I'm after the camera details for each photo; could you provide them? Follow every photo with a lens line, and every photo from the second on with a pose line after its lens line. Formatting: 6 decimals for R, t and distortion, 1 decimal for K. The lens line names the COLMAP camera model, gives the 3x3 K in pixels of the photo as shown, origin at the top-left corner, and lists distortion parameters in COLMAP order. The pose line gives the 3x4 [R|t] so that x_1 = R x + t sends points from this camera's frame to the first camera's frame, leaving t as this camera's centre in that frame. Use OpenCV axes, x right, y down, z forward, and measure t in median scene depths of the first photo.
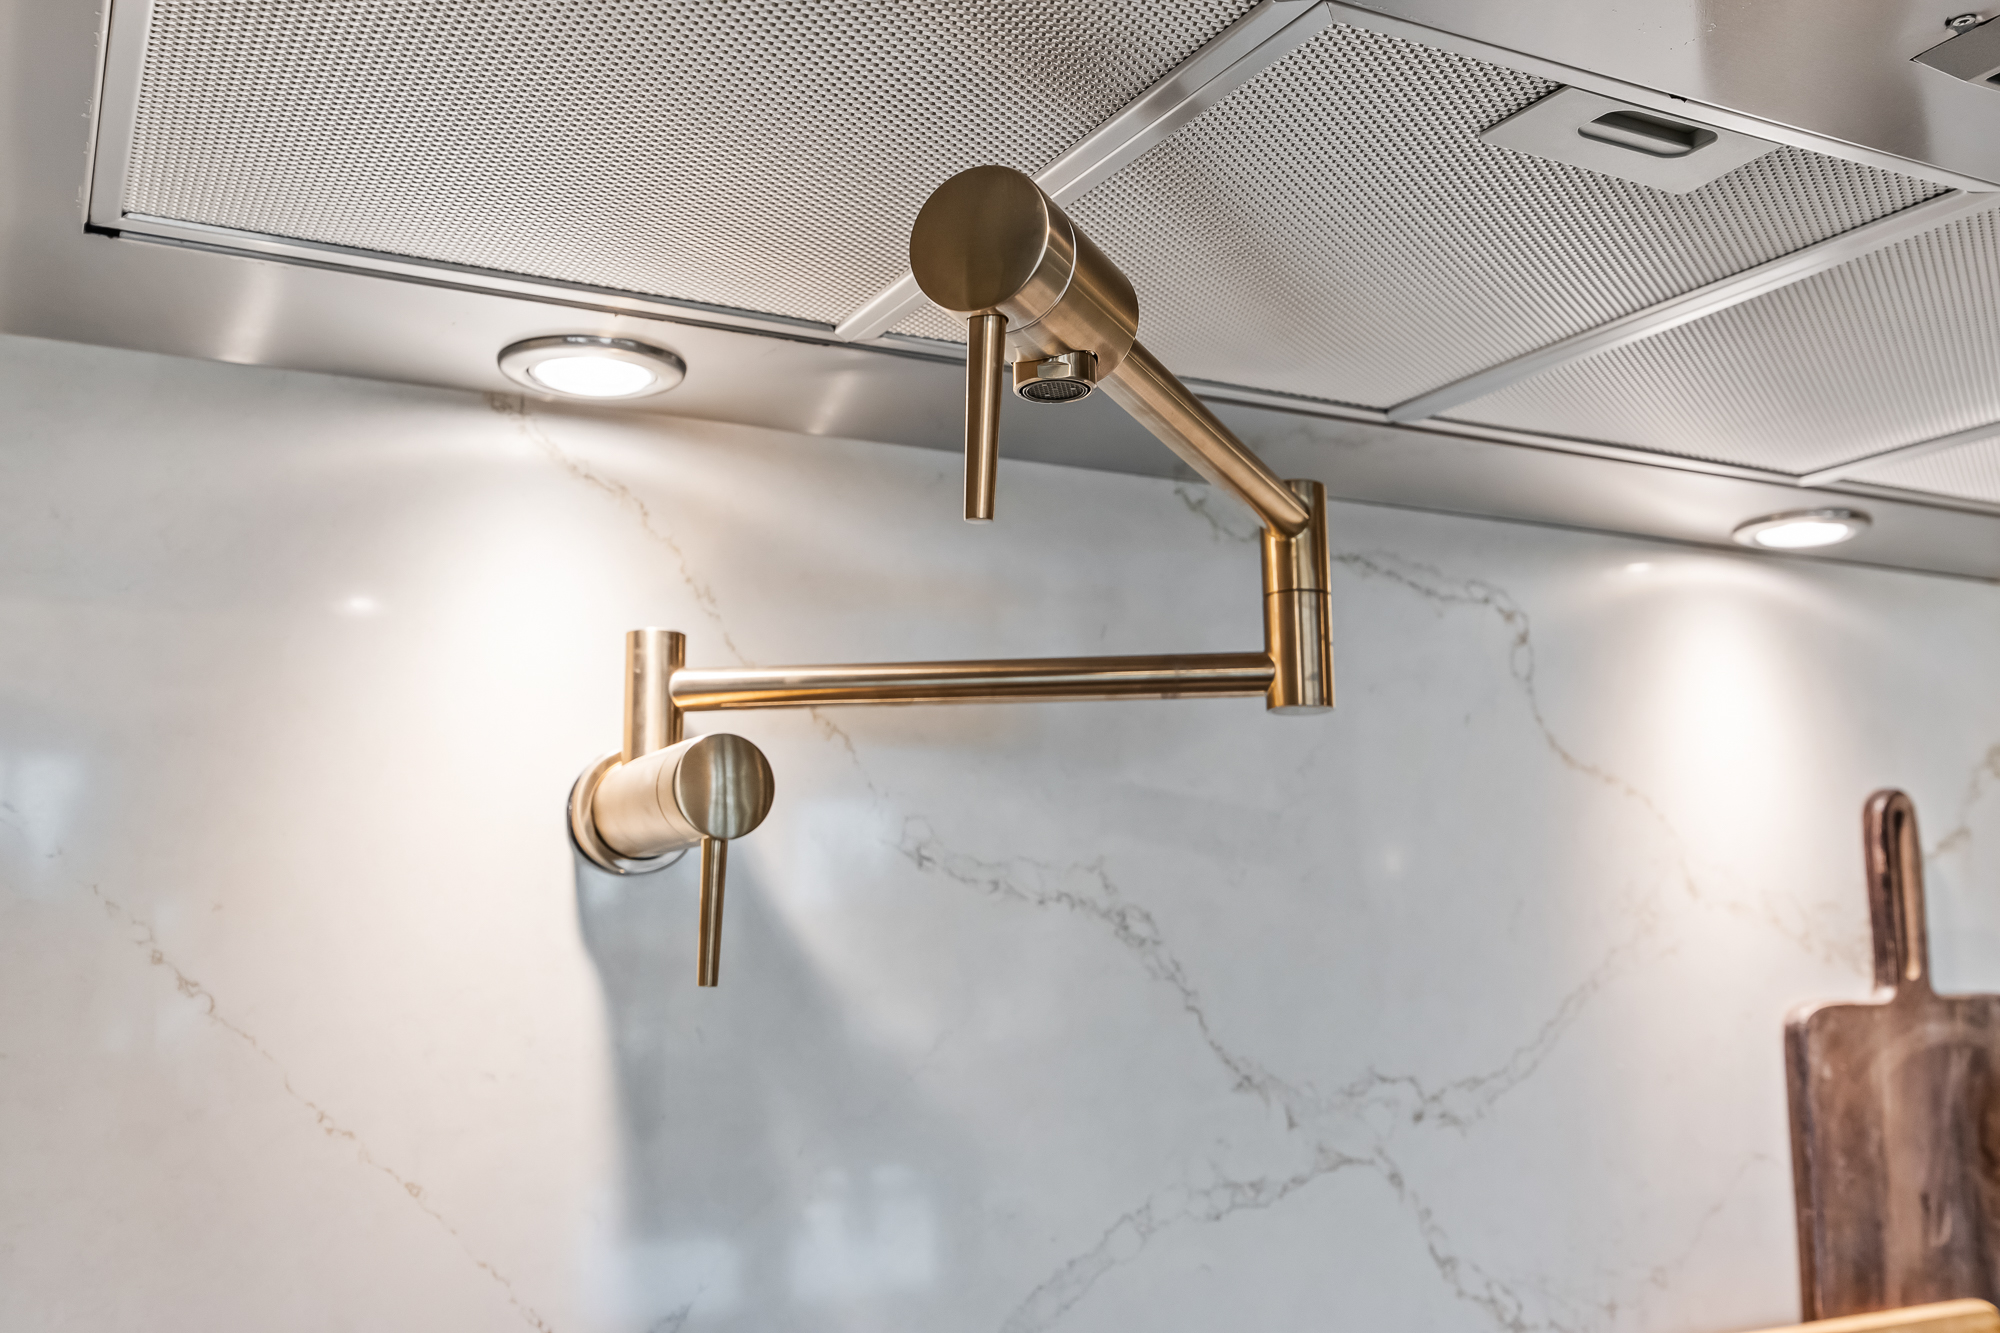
lens RADIAL K [[1916.9, 0, 1016.8], [0, 1916.9, 682.9], [0, 0, 1]] dist [0.007010, 0.000000]
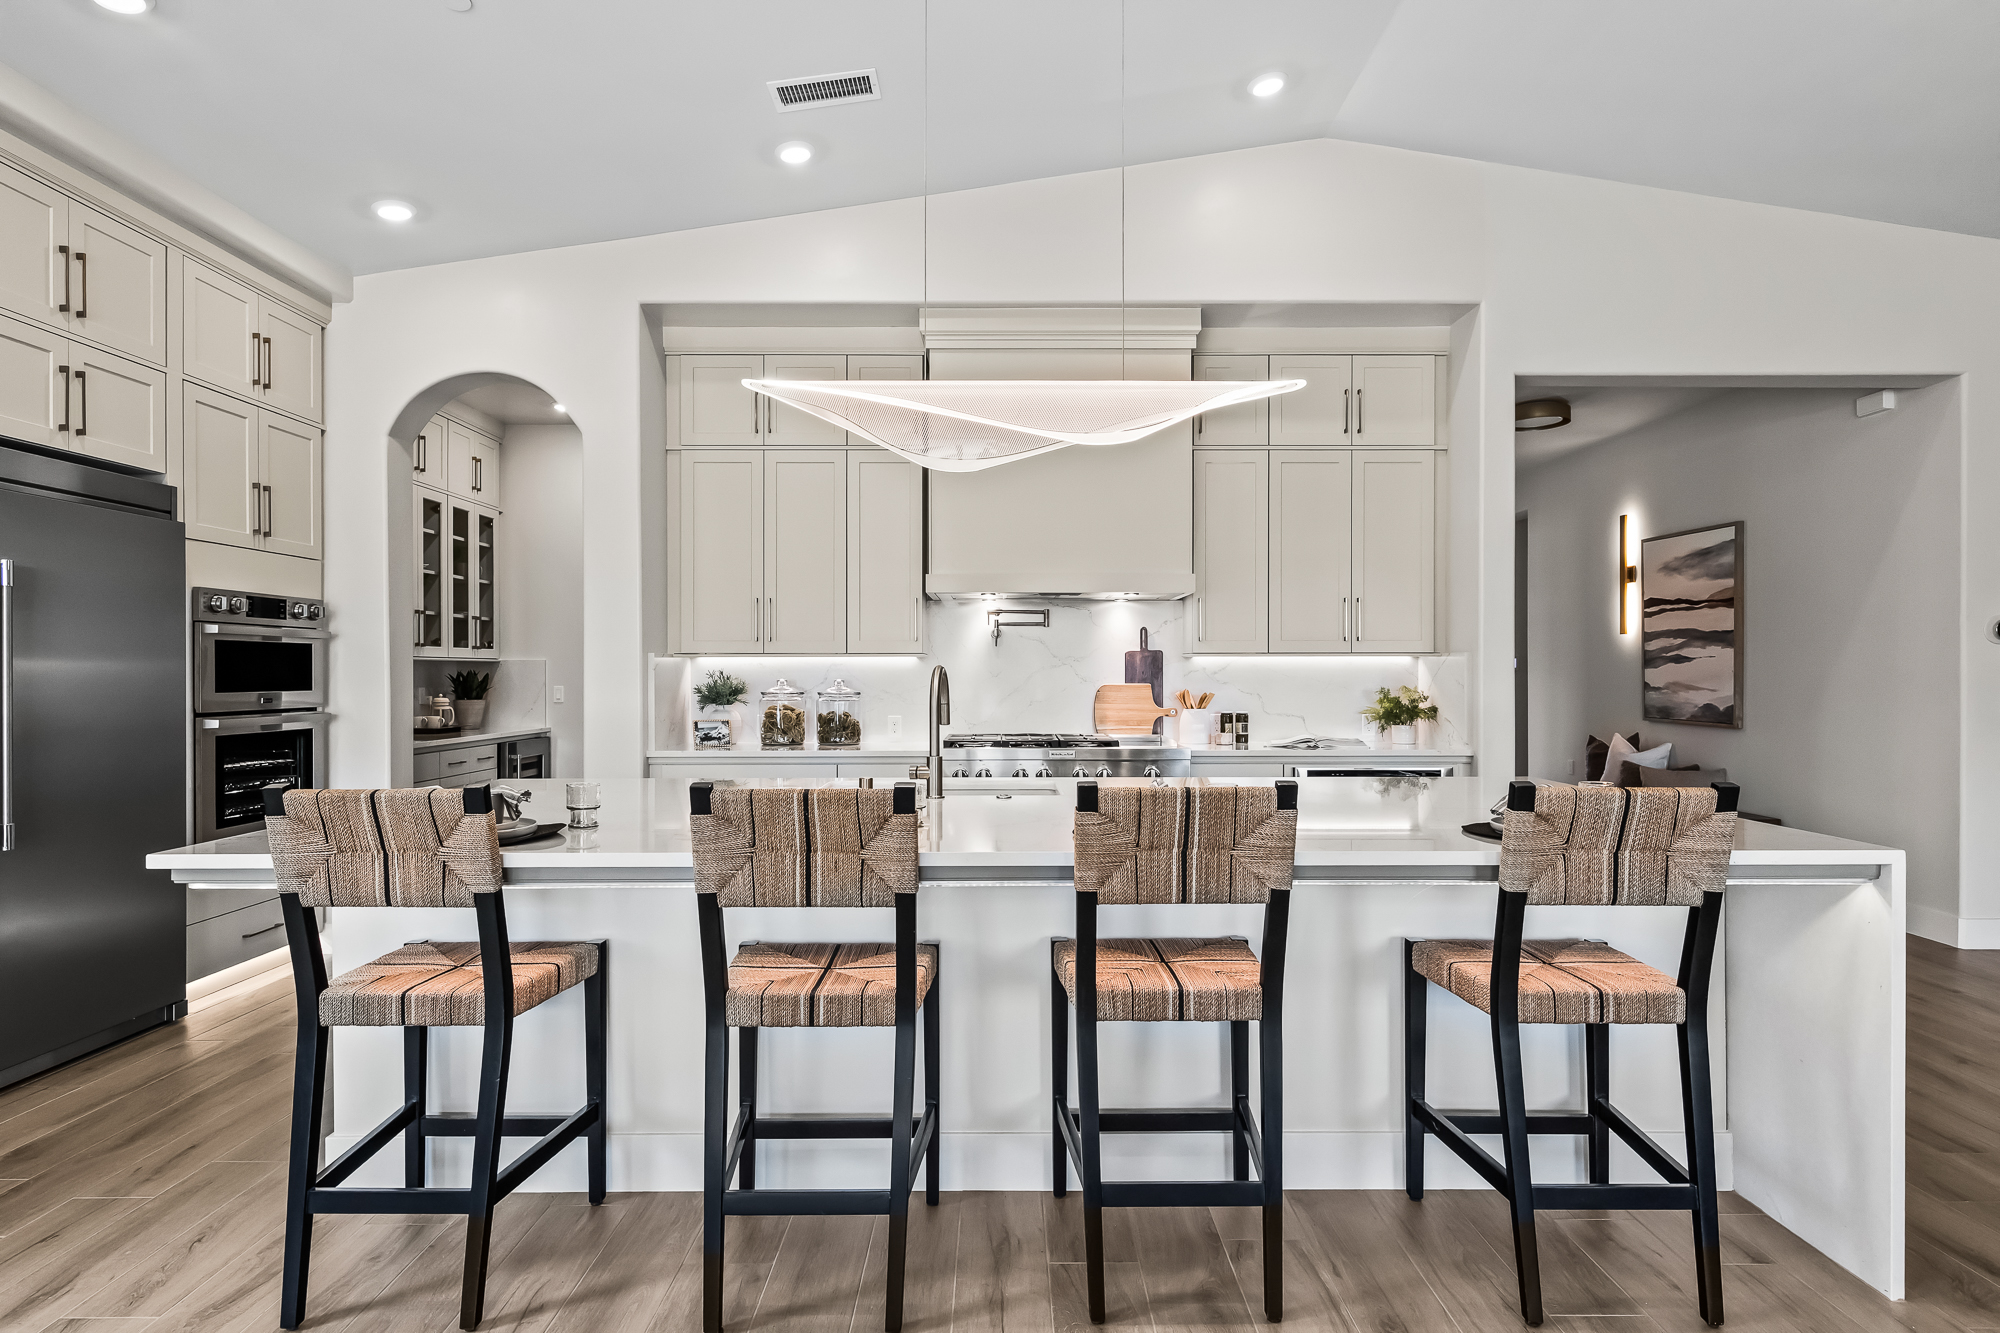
lens RADIAL K [[1062.0, 0, 1009.9], [0, 1062.0, 678.5], [0, 0, 1]] dist [0.009901, -0.003529]
pose [[0.886421, 0.014925, -0.462639, 2.414156], [0.057891, 0.988058, 0.142795, -0.491254], [0.459245, -0.153360, 0.874971, -3.972497]]
